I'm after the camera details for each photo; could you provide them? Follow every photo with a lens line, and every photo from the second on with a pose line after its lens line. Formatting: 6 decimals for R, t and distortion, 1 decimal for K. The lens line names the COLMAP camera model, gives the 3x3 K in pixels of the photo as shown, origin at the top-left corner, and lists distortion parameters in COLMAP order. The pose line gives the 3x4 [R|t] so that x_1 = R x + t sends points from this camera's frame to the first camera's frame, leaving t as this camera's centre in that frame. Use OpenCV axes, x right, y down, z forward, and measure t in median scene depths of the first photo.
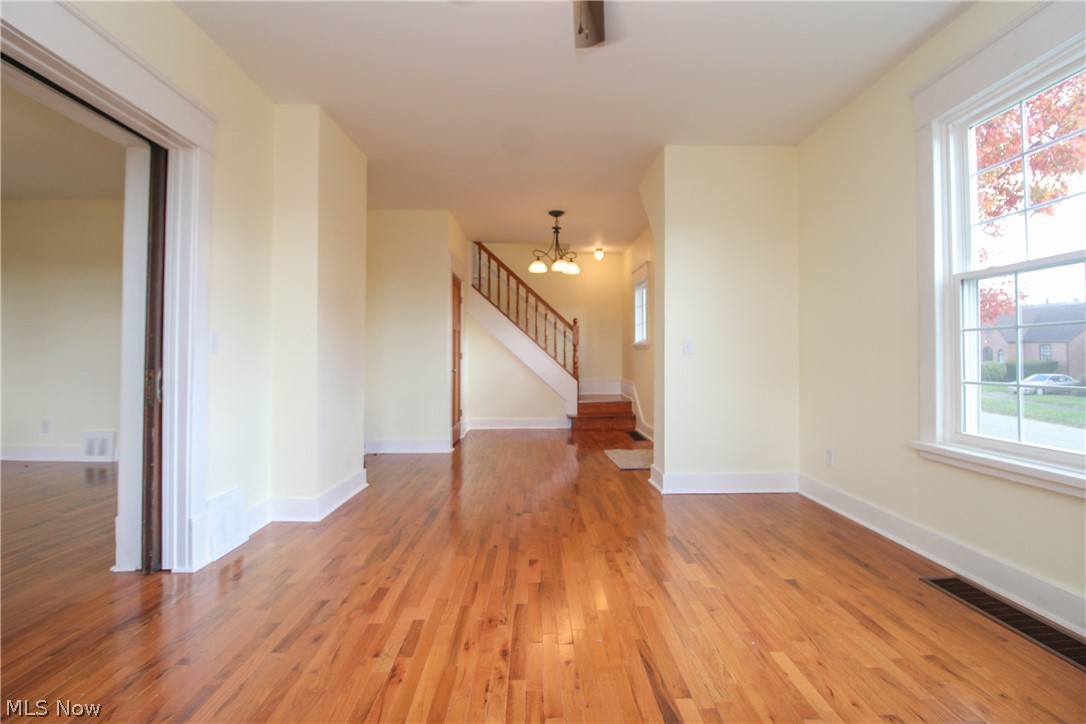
lens RADIAL K [[509.9, 0, 550.3], [0, 509.9, 344.6], [0, 0, 1]] dist [-0.011102, -0.000667]
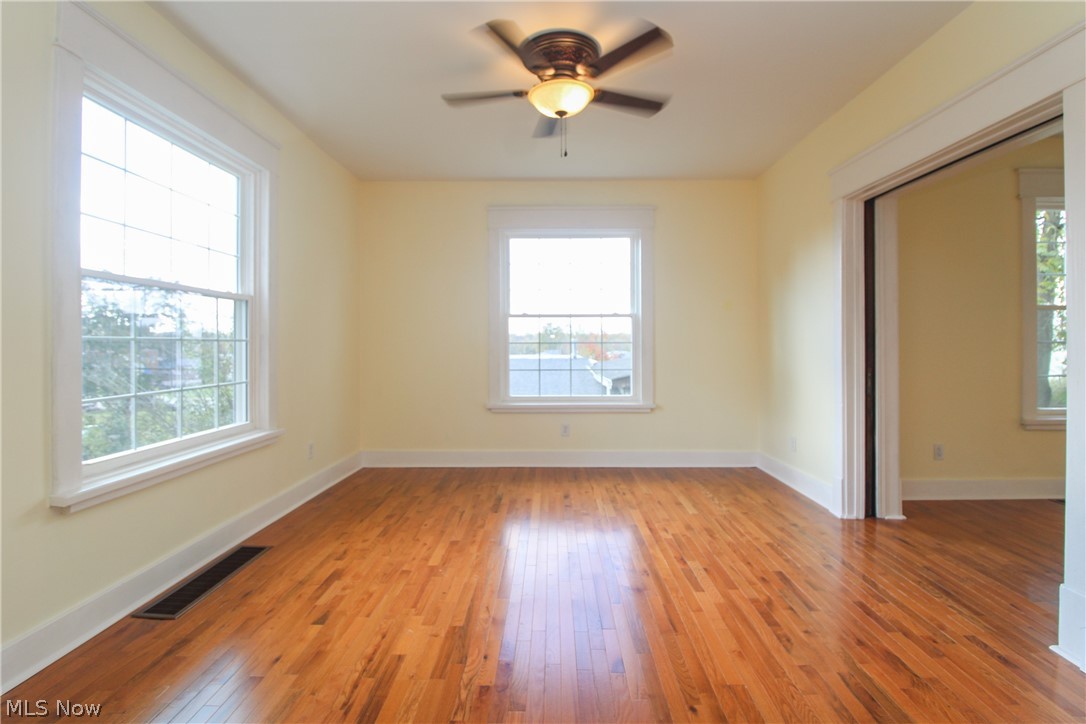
lens RADIAL K [[509.9, 0, 550.3], [0, 509.9, 344.6], [0, 0, 1]] dist [-0.011102, -0.000667]
pose [[-0.999268, 0.001216, 0.038246, 0.039929], [0.000287, 0.999705, -0.024275, 0.001804], [-0.038264, -0.024246, -0.998973, 2.146193]]
